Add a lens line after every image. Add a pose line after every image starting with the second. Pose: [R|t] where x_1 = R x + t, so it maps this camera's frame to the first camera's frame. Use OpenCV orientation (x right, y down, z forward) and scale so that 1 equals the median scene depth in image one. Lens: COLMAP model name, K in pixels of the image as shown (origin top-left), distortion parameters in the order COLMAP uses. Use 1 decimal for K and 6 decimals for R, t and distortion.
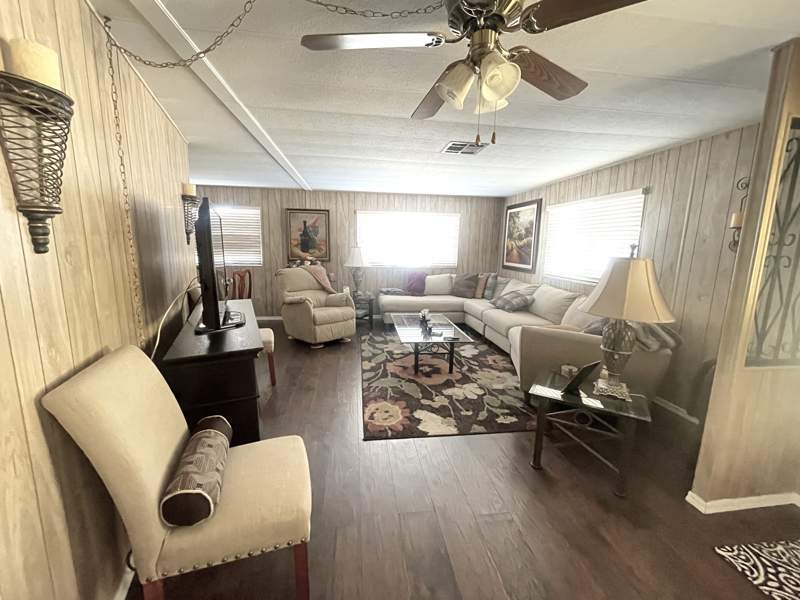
lens RADIAL K [[326.9, 0, 399.6], [0, 326.9, 299.5], [0, 0, 1]] dist [-0.001096, 0.000199]
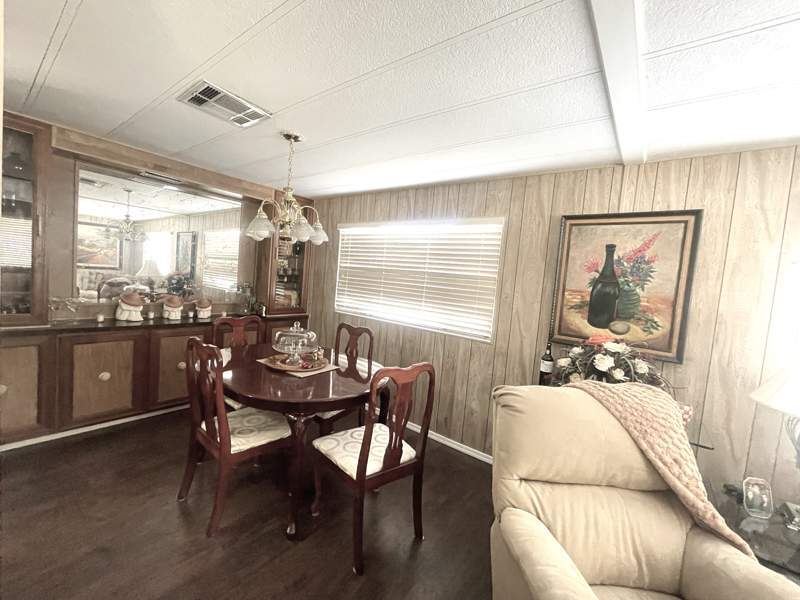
lens RADIAL K [[326.9, 0, 402.0], [0, 326.9, 298.7], [0, 0, 1]] dist [-0.001096, 0.000199]
pose [[0.696656, 0.083075, -0.712579, -0.186371], [-0.186058, 0.980209, -0.067624, -0.110653], [0.692858, 0.179691, 0.698325, 0.587318]]
